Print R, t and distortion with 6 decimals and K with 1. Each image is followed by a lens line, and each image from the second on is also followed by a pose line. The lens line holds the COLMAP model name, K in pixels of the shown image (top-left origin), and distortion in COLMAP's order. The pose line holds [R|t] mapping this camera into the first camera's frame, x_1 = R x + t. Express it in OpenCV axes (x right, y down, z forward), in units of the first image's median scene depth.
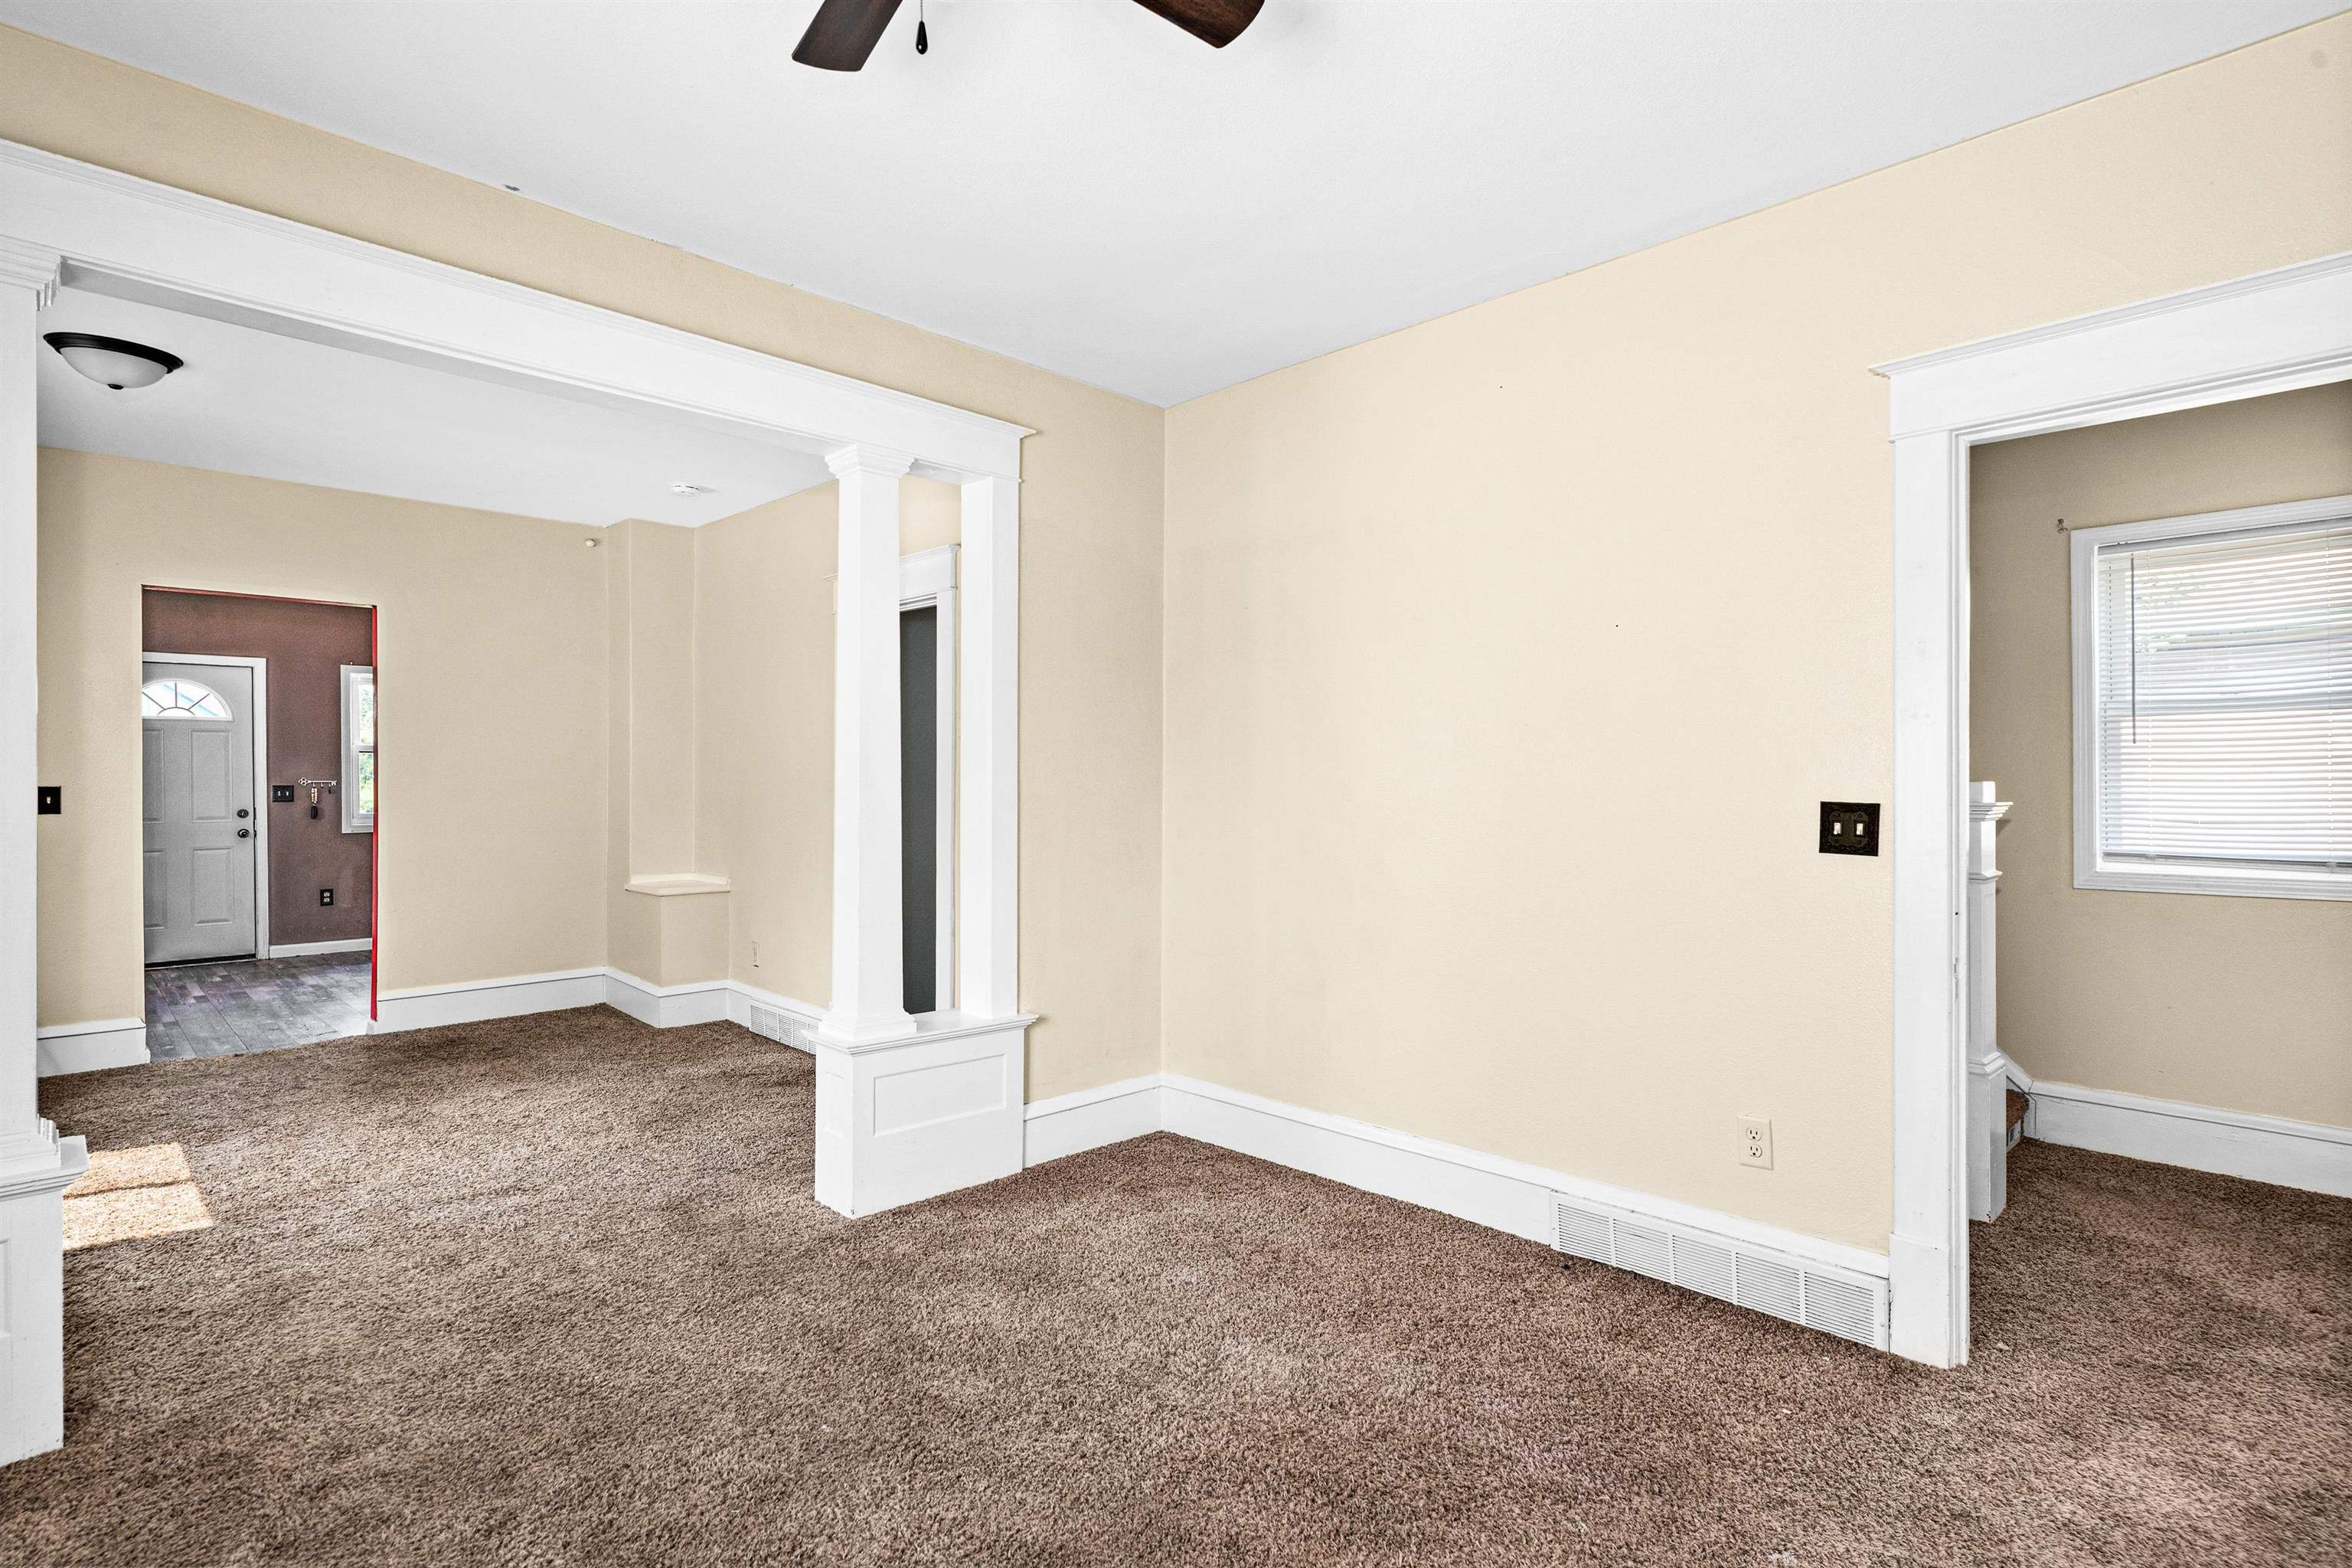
lens RADIAL K [[1142.1, 0, 1183.5], [0, 1142.1, 792.4], [0, 0, 1]] dist [-0.003013, 0.000390]
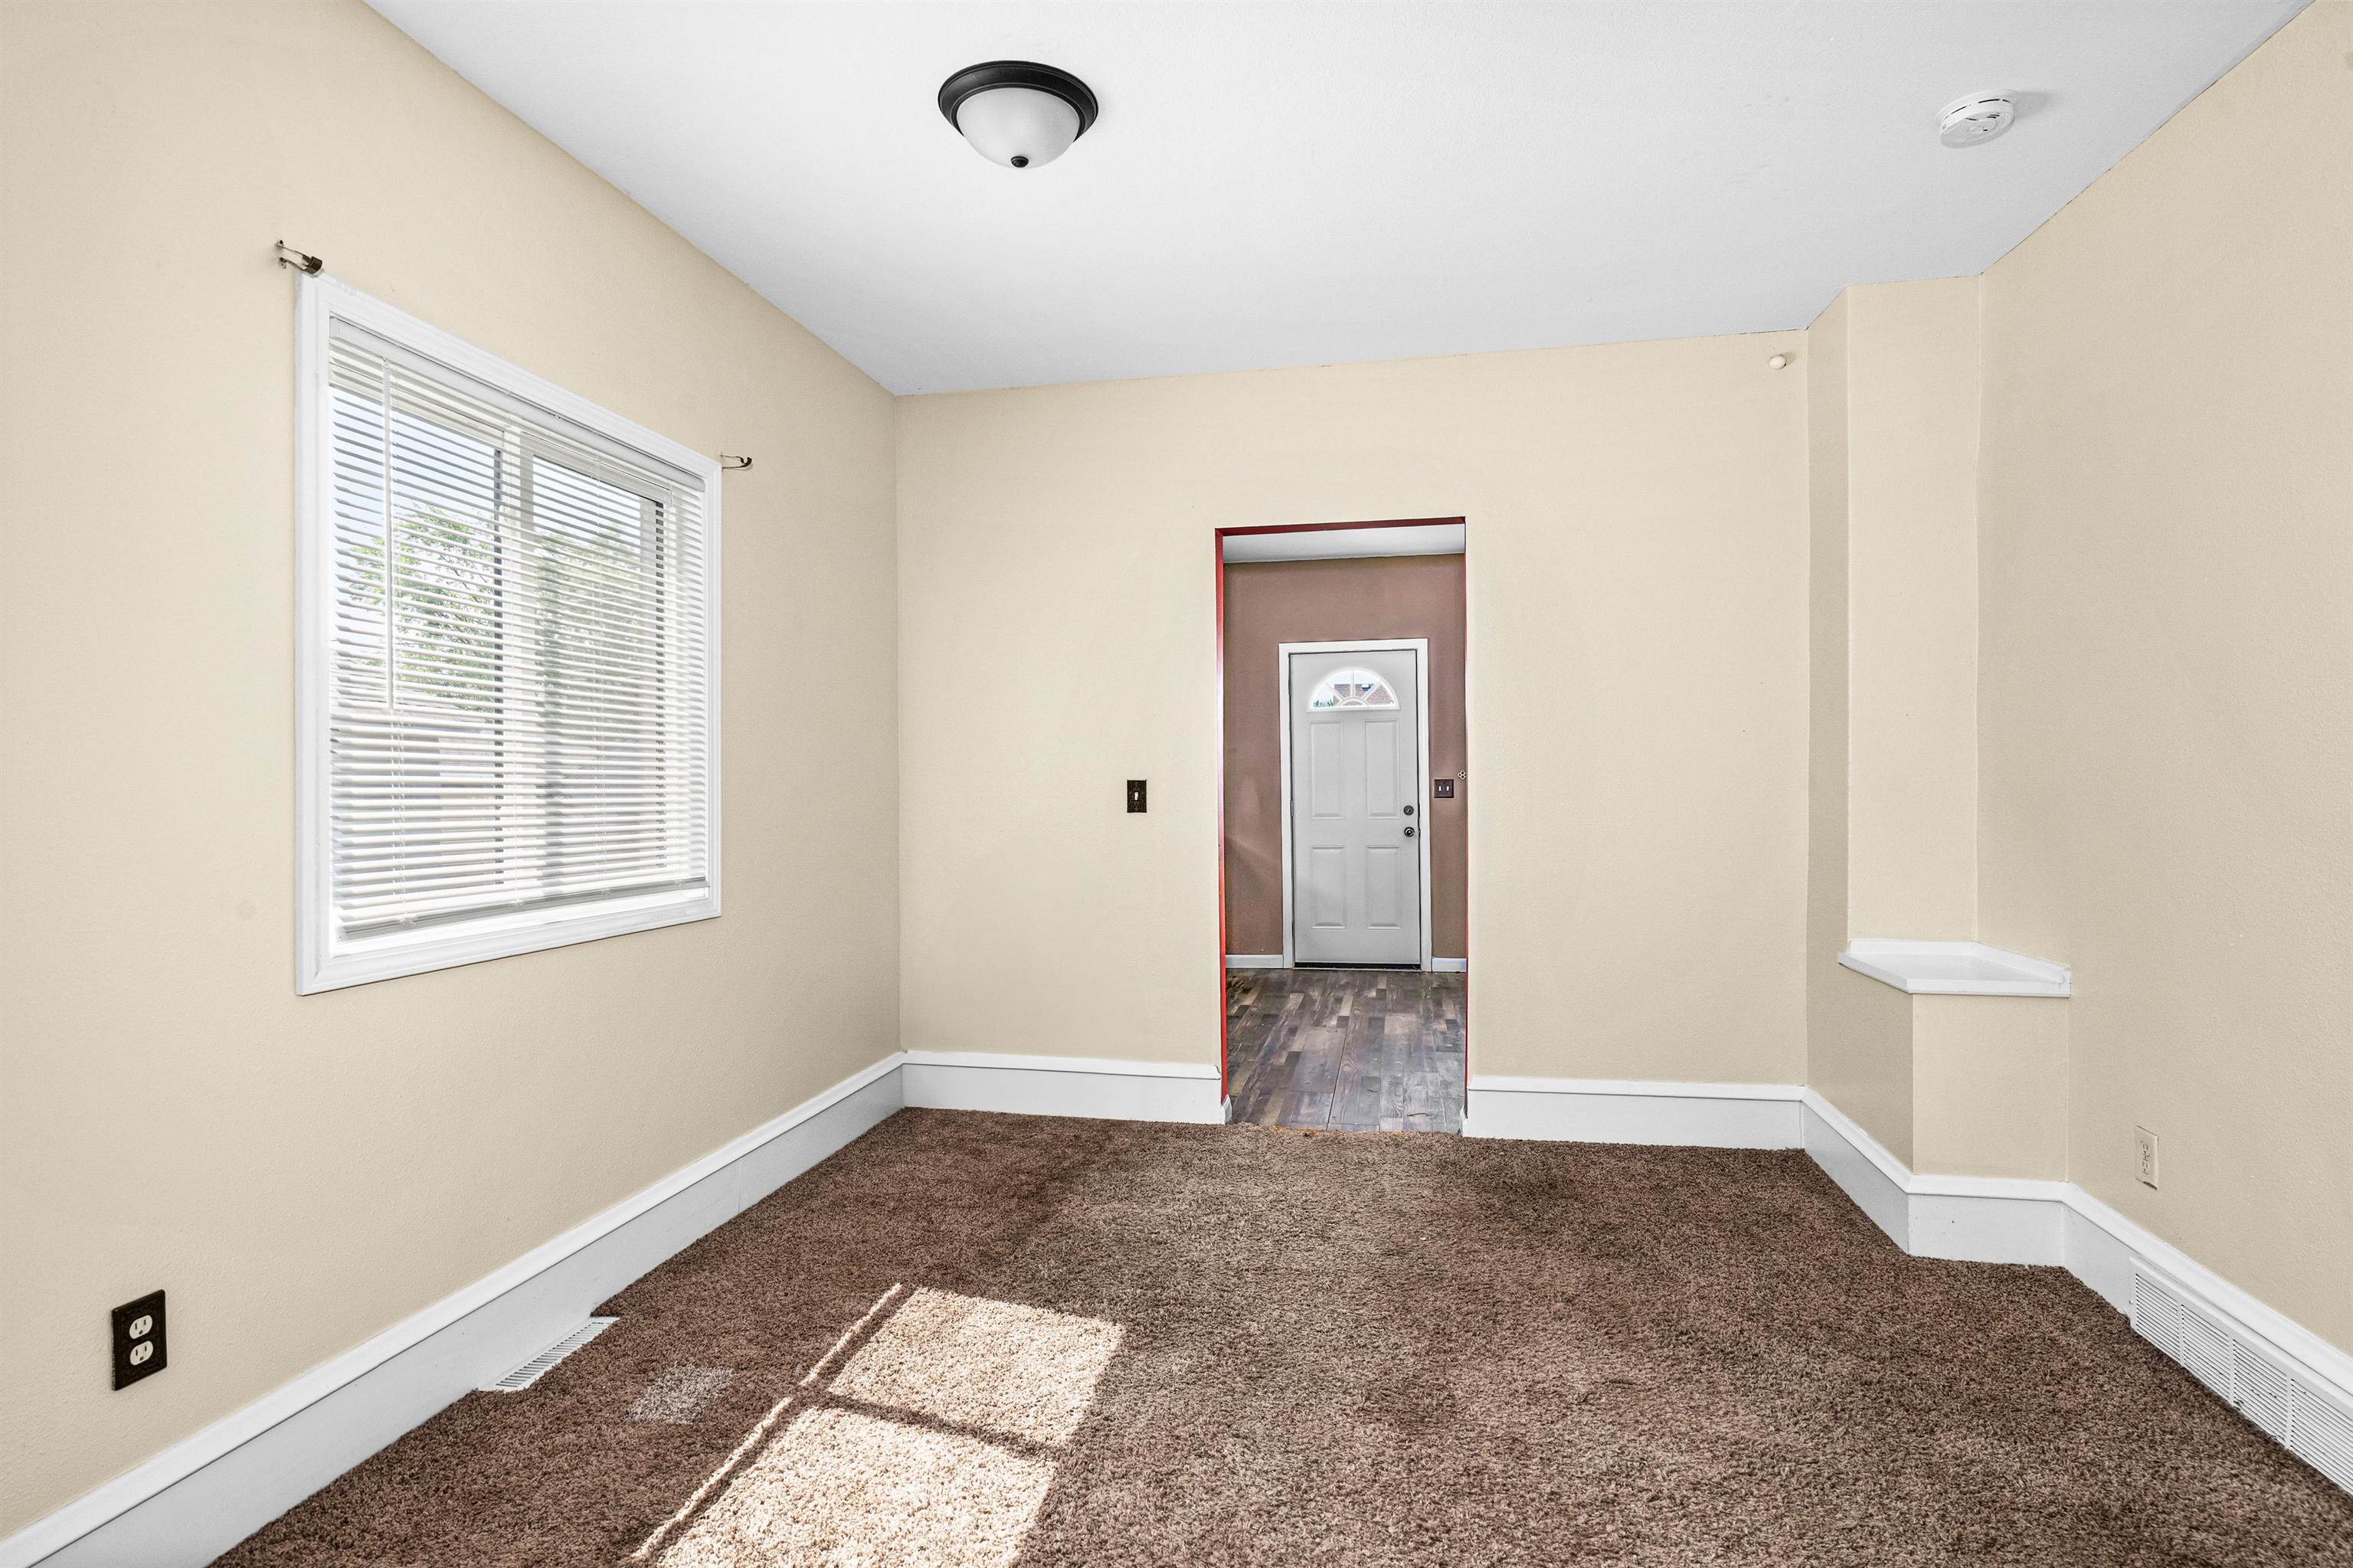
lens RADIAL K [[1142.6, 0, 1185.1], [0, 1142.6, 790.9], [0, 0, 1]] dist [-0.003013, 0.000390]
pose [[0.560483, 0.001263, -0.828165, -0.211450], [0.000484, 0.999998, 0.001853, 0.001405], [0.828165, -0.001439, 0.560482, 0.432578]]
